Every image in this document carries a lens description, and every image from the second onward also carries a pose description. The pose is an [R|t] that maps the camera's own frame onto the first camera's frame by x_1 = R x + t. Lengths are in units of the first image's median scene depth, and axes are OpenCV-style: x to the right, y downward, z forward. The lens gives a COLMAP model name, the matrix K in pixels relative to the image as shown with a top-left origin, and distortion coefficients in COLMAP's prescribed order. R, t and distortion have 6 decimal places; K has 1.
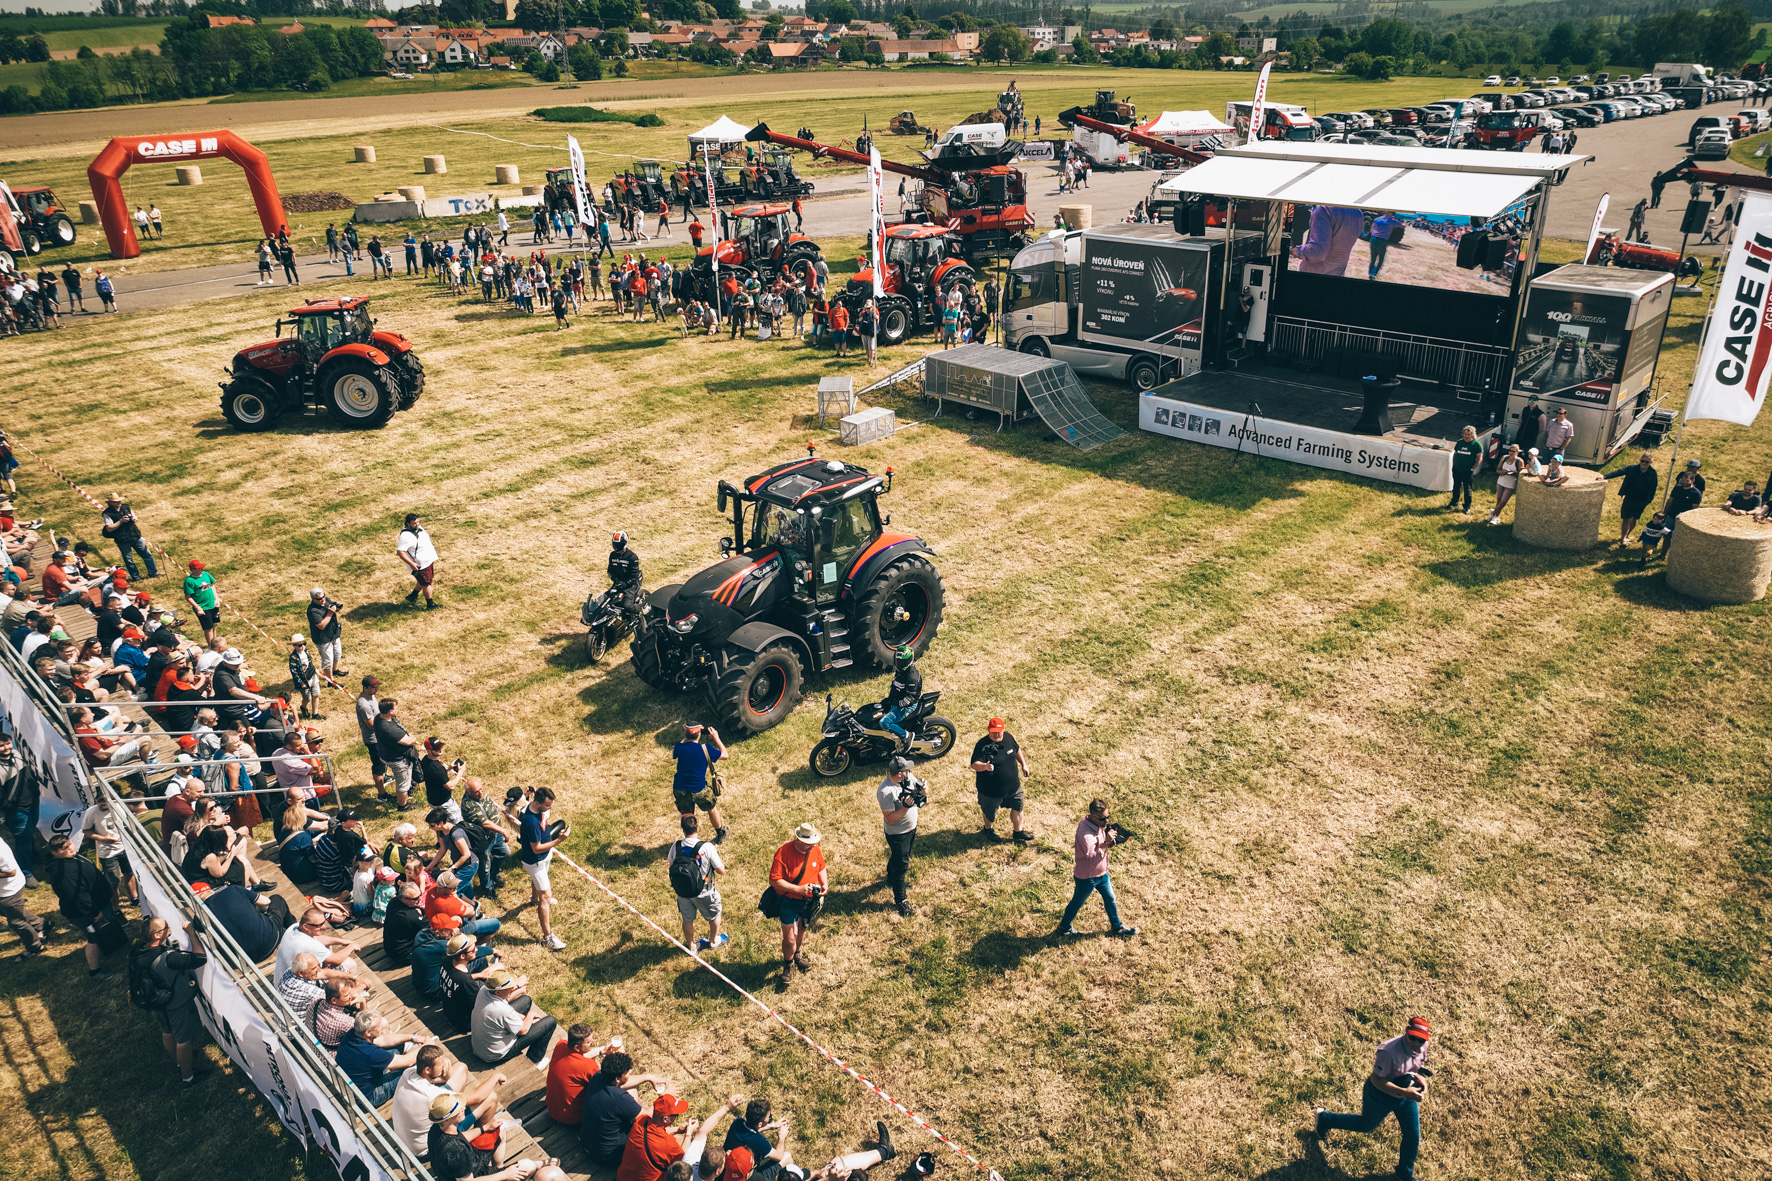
lens RADIAL K [[1243.9, 0, 891.4], [0, 1243.9, 592.2], [0, 0, 1]] dist [-0.015684, 0.022430]
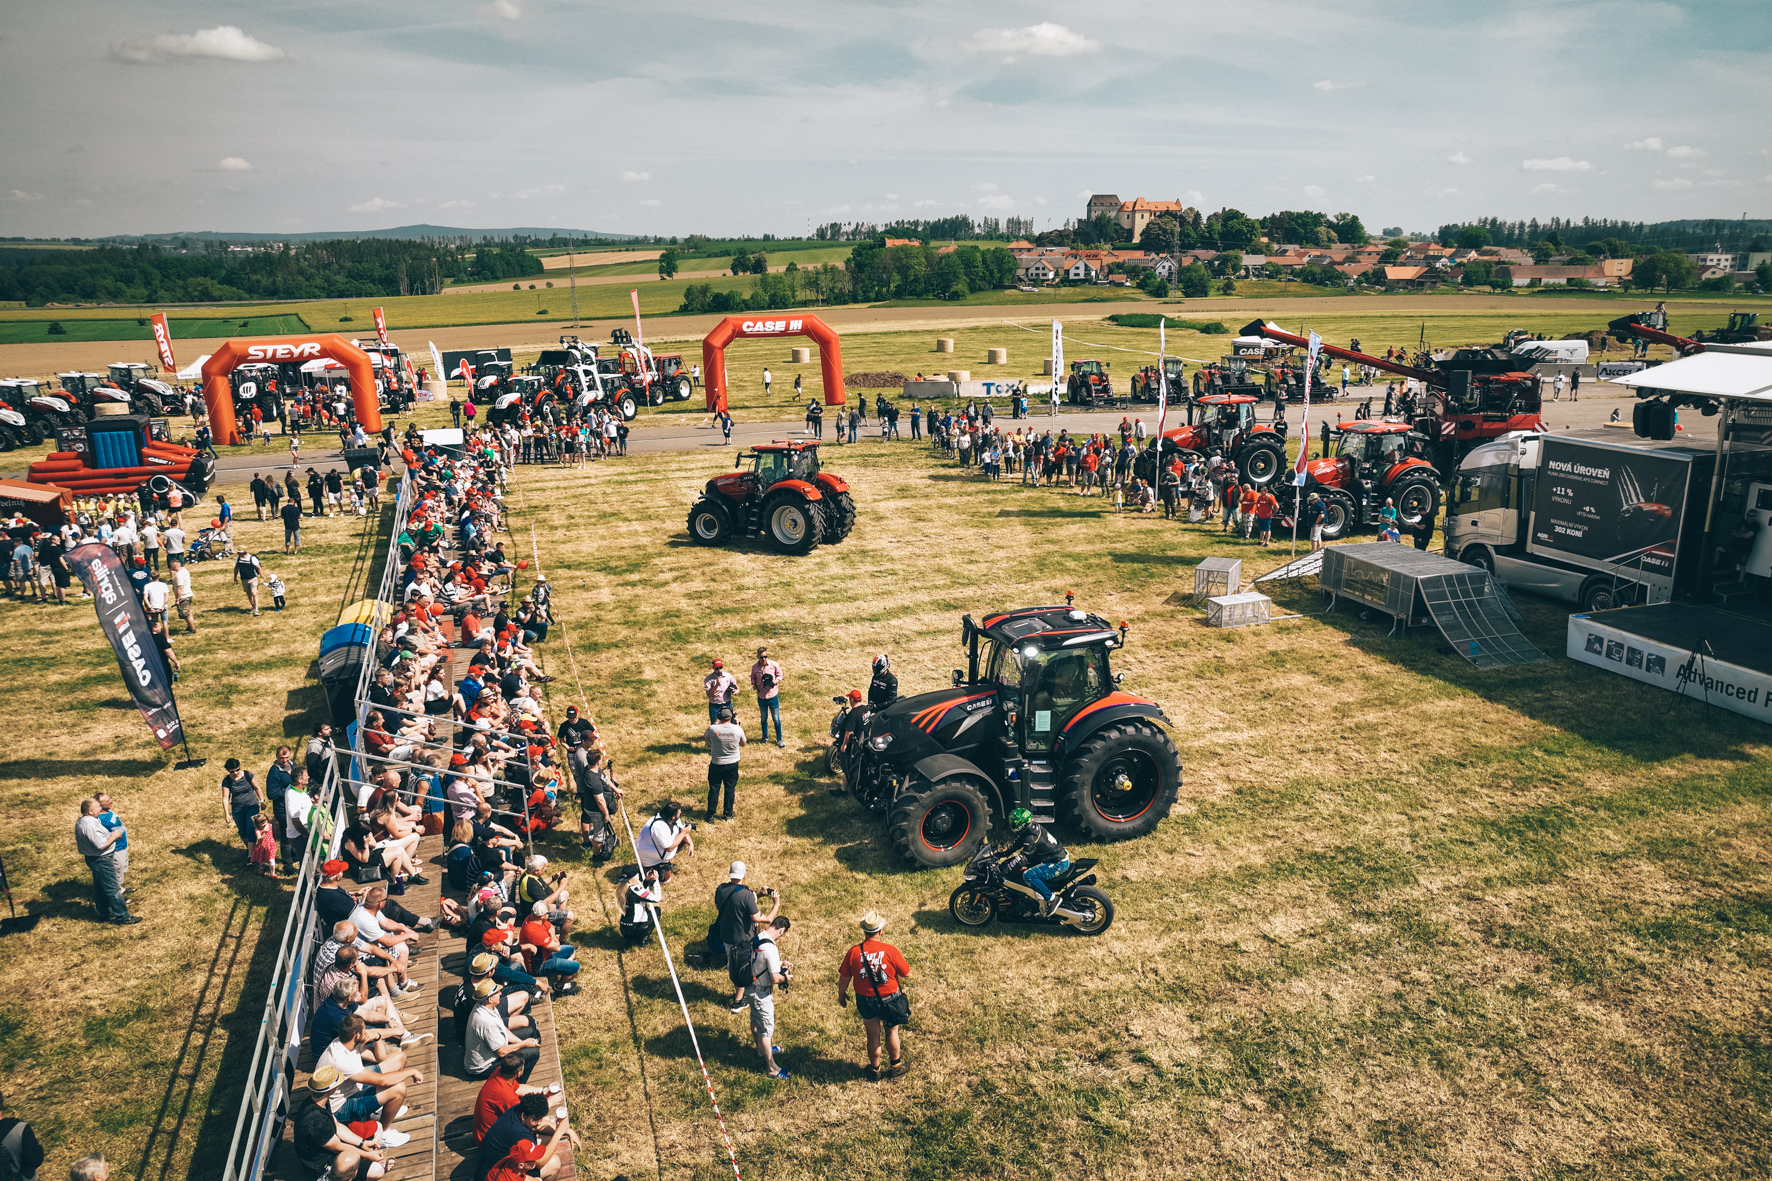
lens RADIAL K [[1243.9, 0, 891.4], [0, 1243.9, 592.2], [0, 0, 1]] dist [-0.015684, 0.022430]
pose [[0.890959, 0.126034, -0.436242, 0.136883], [-0.194351, 0.974108, -0.115506, 0.011403], [0.410389, 0.187696, 0.892385, 0.044806]]
